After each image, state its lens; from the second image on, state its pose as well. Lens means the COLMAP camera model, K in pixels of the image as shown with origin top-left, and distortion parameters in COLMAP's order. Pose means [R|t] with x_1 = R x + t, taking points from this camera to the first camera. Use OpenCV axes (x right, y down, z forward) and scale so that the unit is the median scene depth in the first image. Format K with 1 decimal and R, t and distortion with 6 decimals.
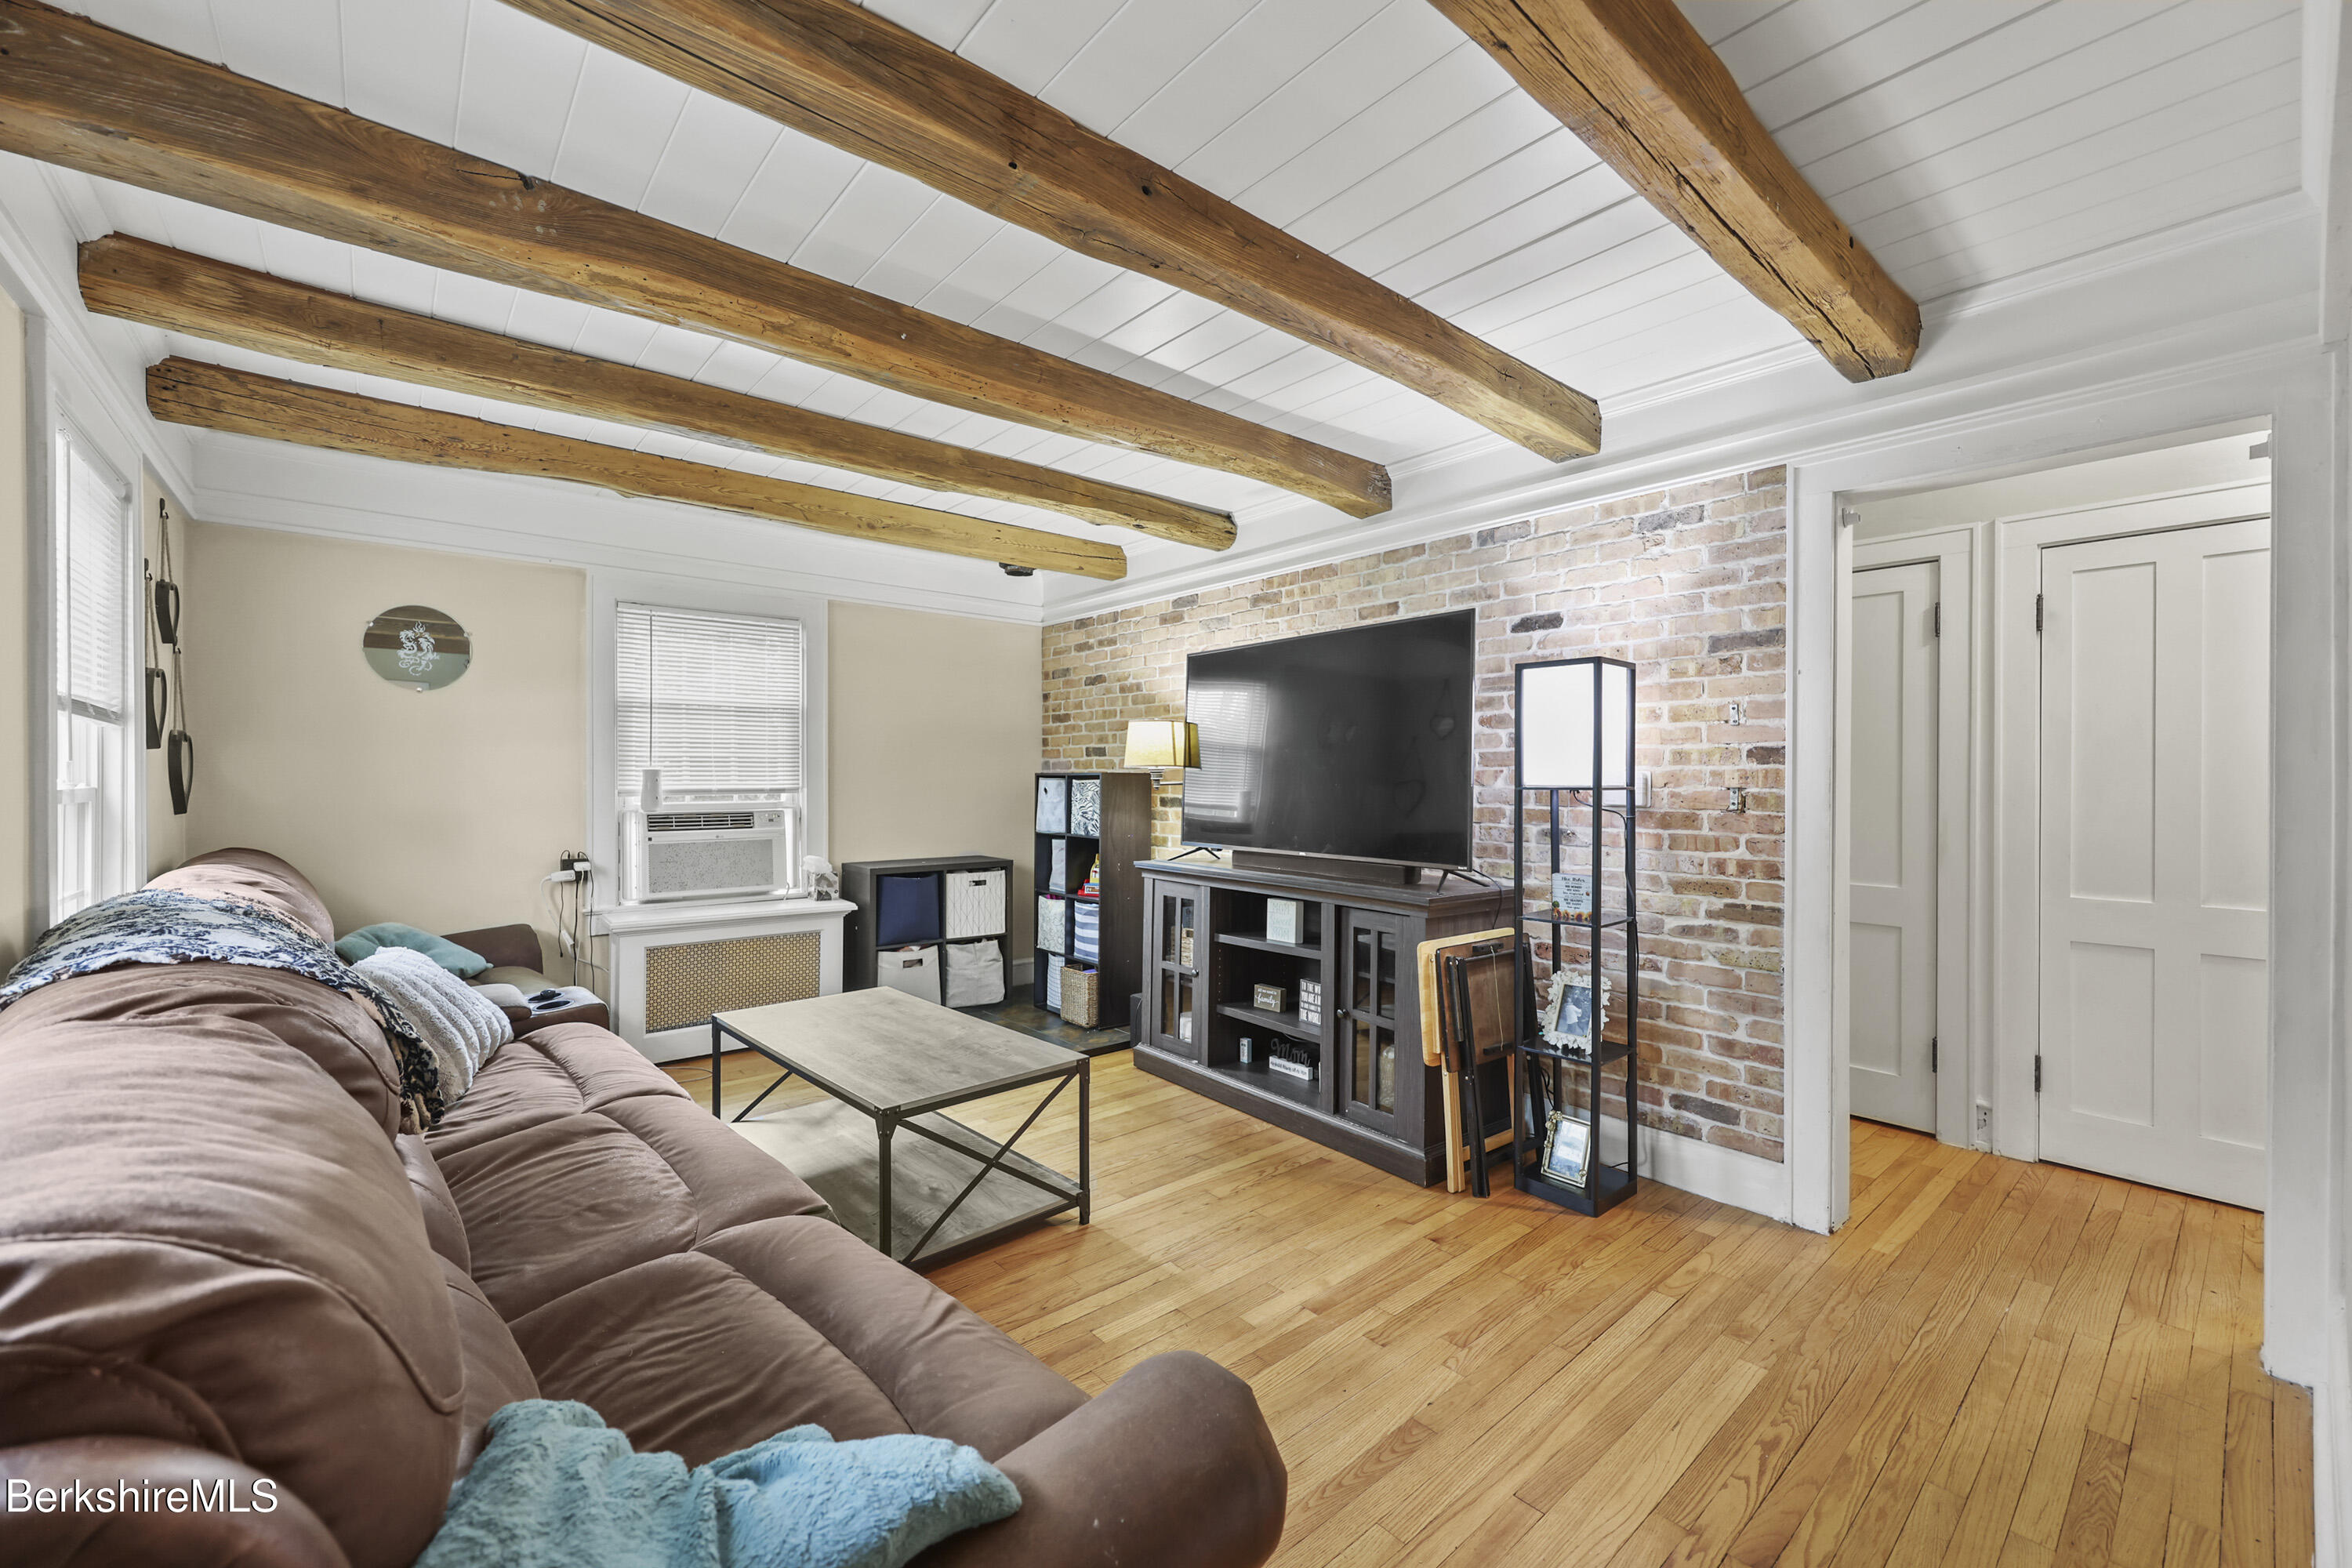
lens RADIAL K [[953.7, 0, 1180.4], [0, 953.7, 794.6], [0, 0, 1]] dist [0.000749, -0.000095]
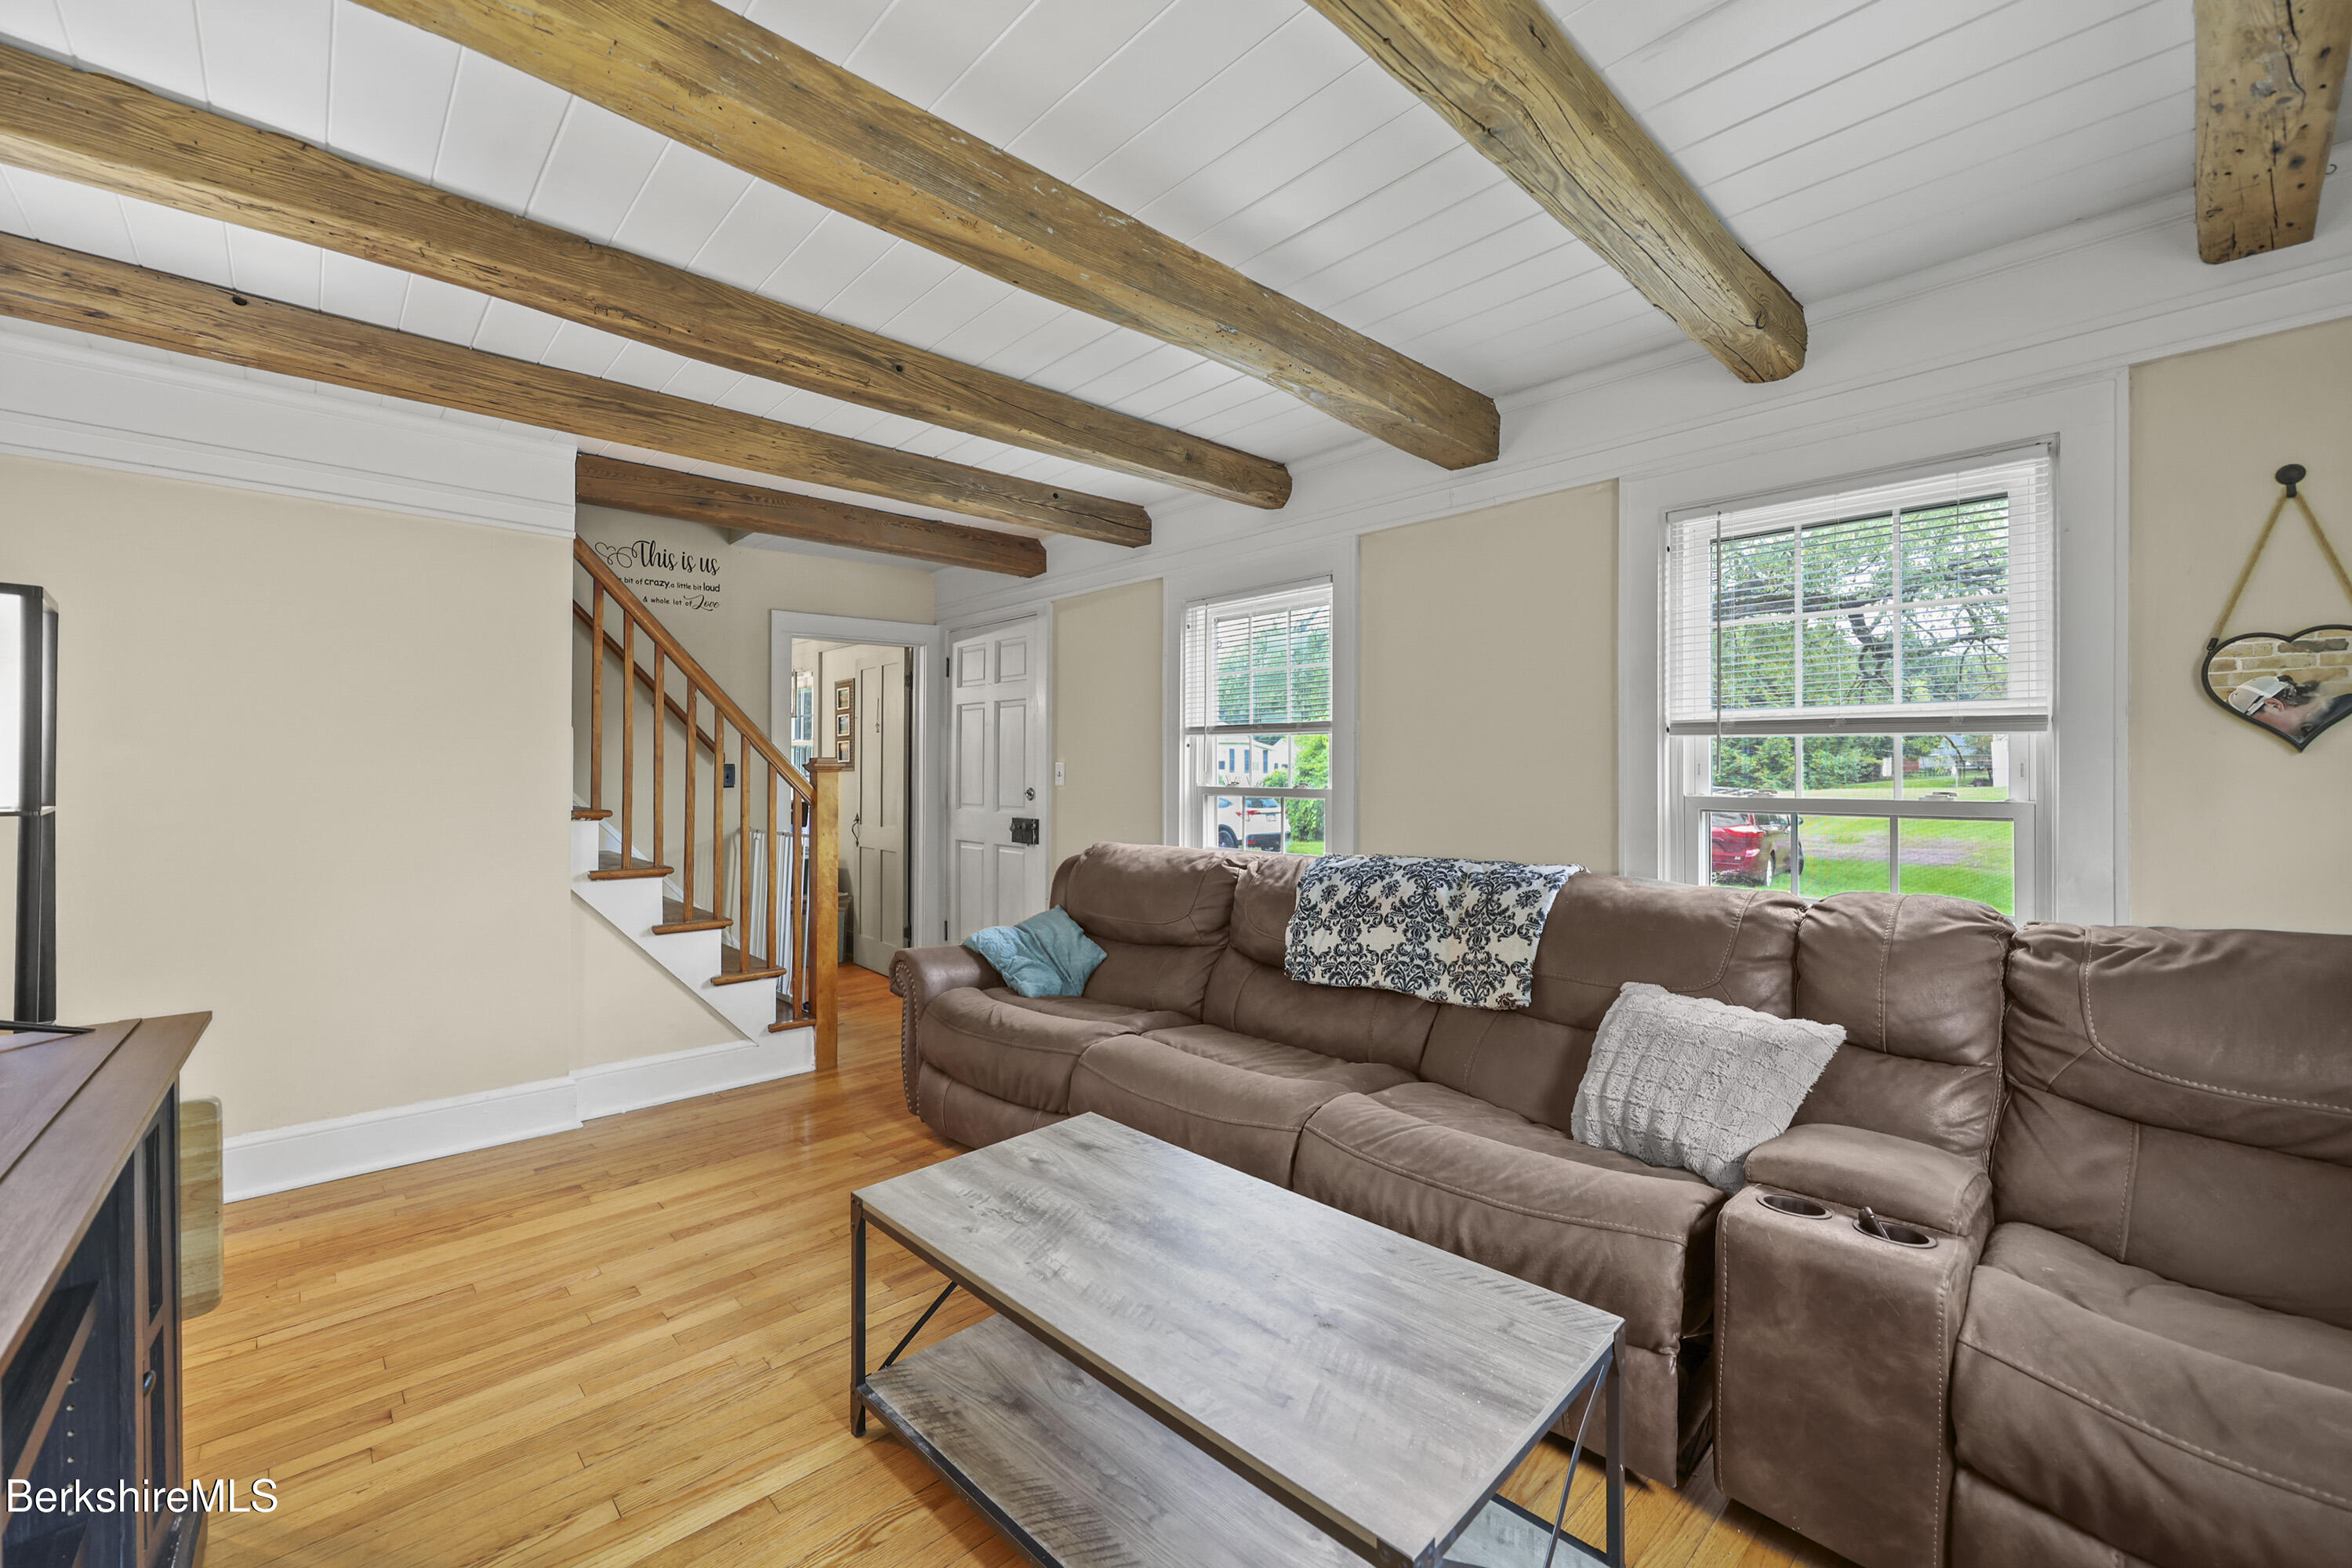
lens RADIAL K [[954.3, 0, 1180.2], [0, 954.3, 776.7], [0, 0, 1]] dist [0.001064, 0.000036]
pose [[-0.998864, -0.002262, -0.047608, -0.200071], [-0.003679, 0.999552, 0.029688, -0.033796], [0.047520, 0.029829, -0.998425, 1.126068]]
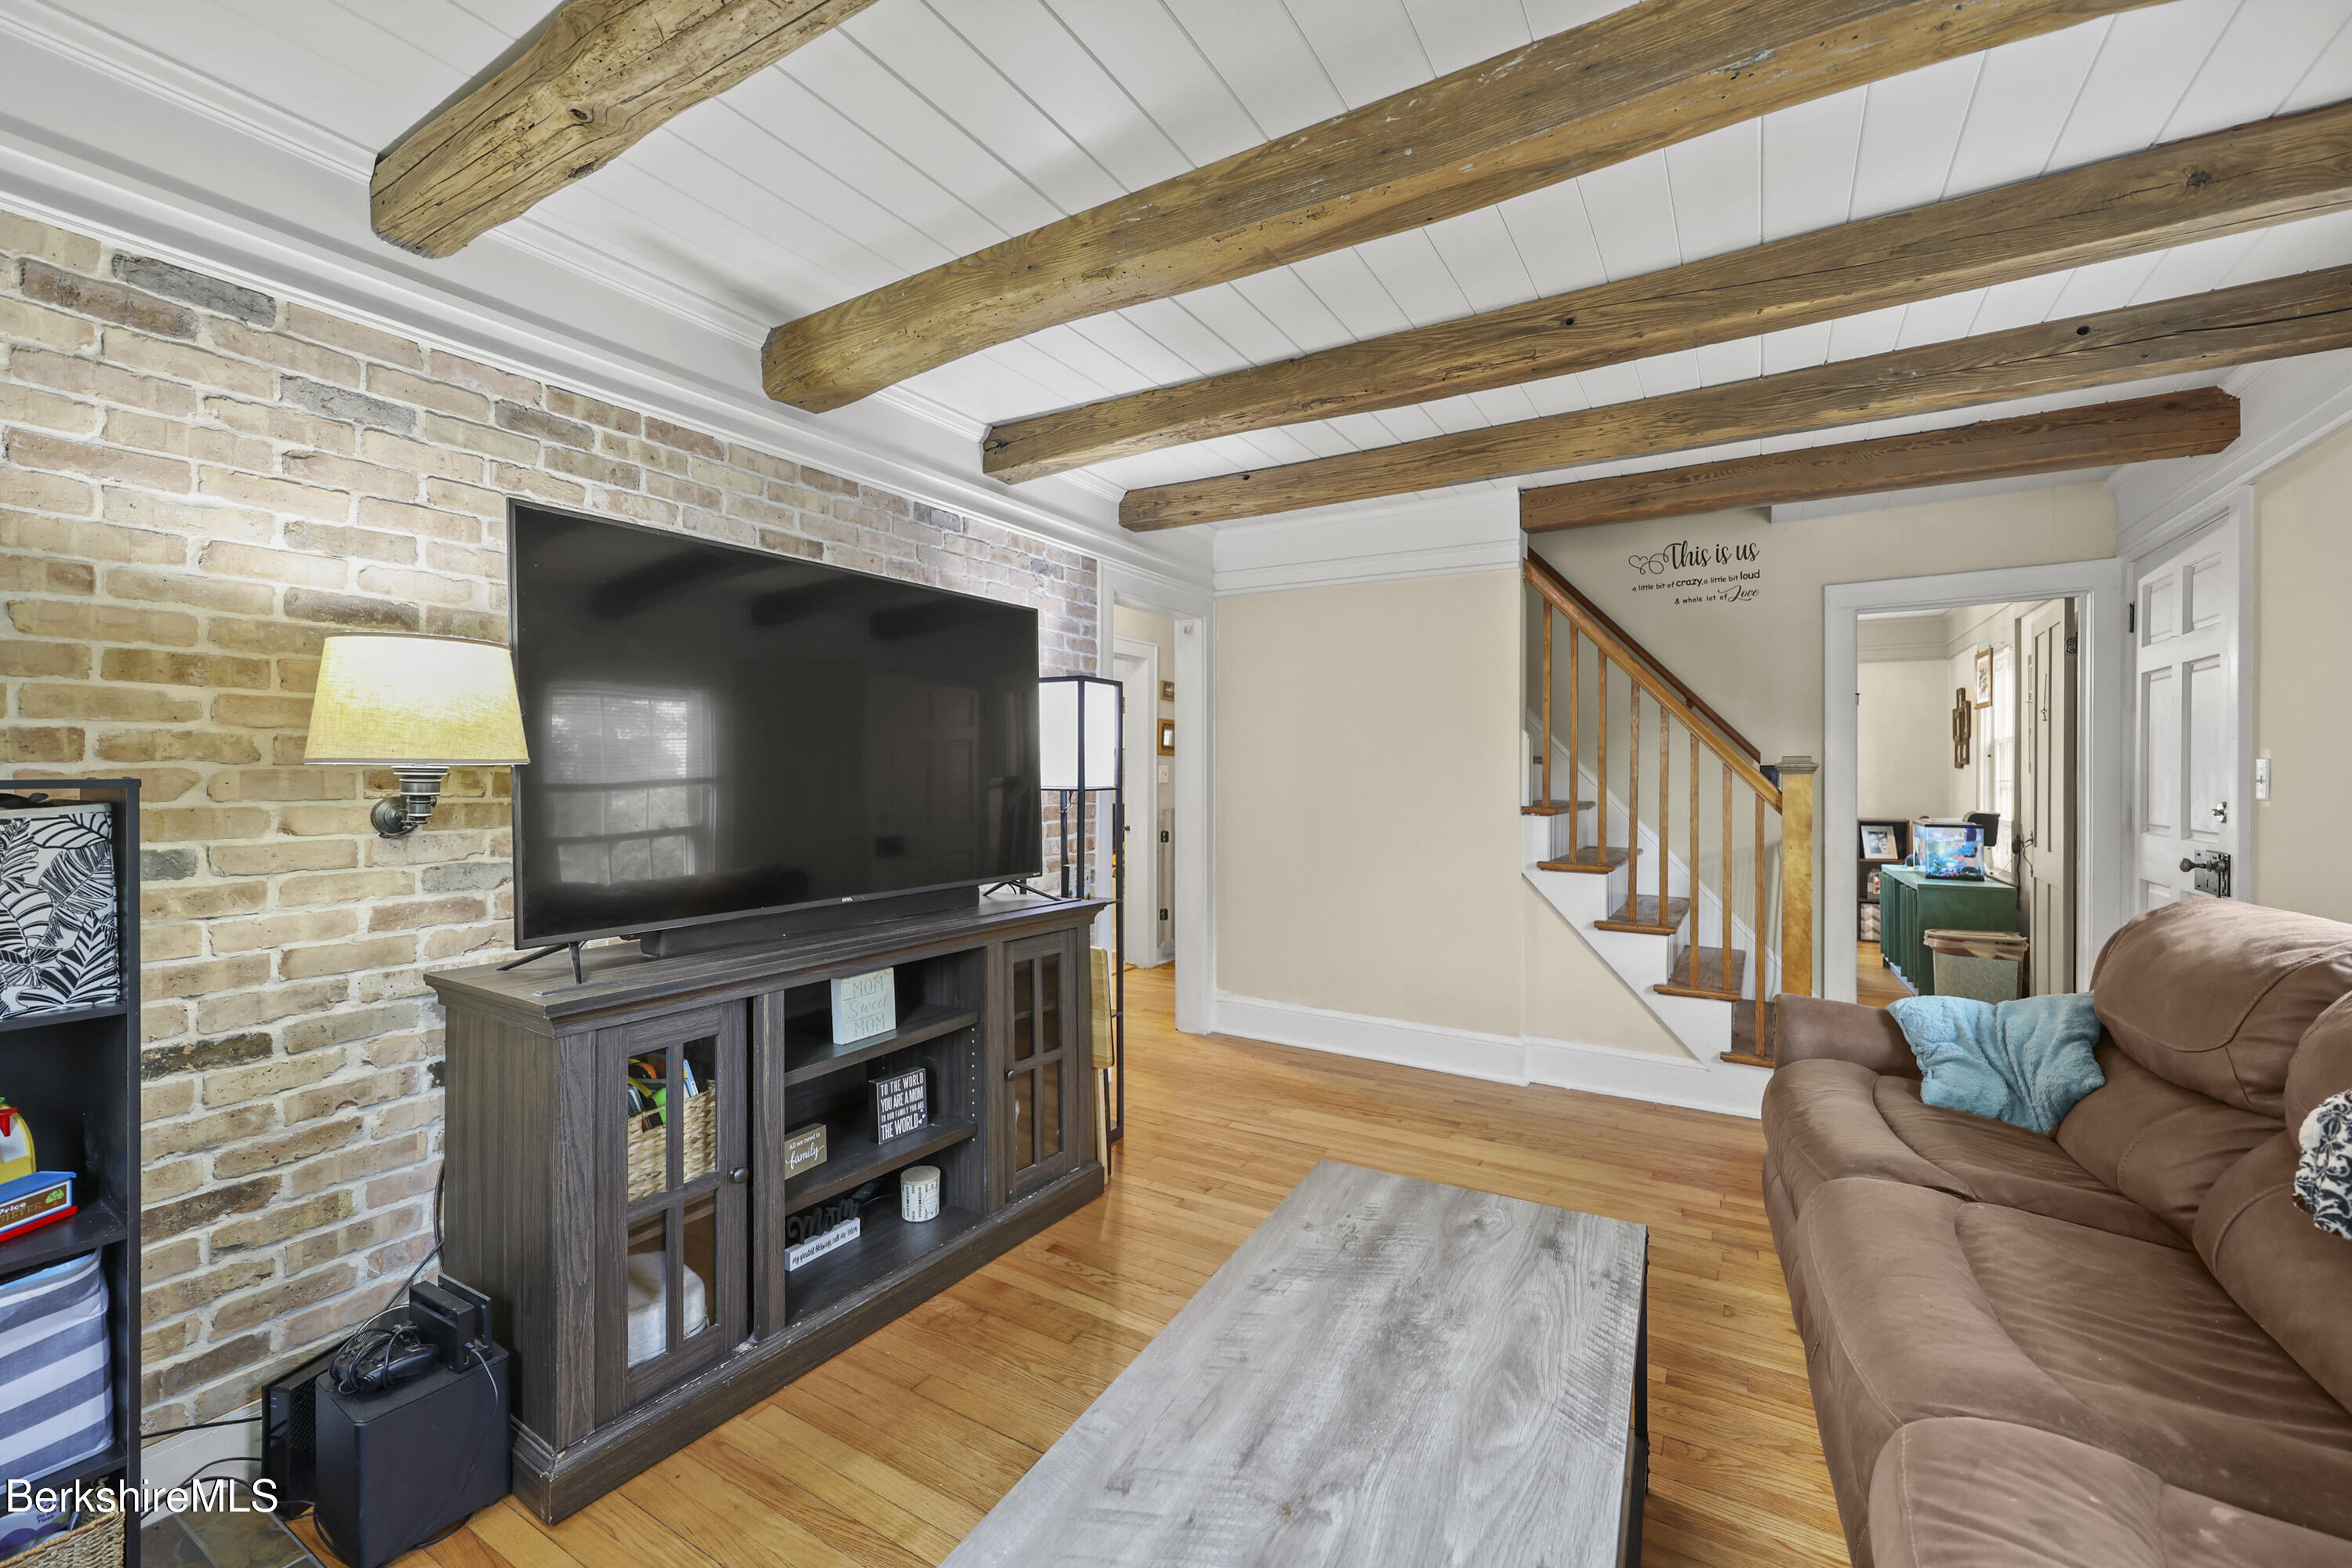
lens RADIAL K [[954.3, 0, 1180.2], [0, 954.3, 776.7], [0, 0, 1]] dist [0.001064, 0.000036]
pose [[-0.318782, -0.008329, 0.947792, -0.509238], [0.016320, 0.999765, 0.014275, -0.025249], [-0.947688, 0.020018, -0.318571, 0.886605]]
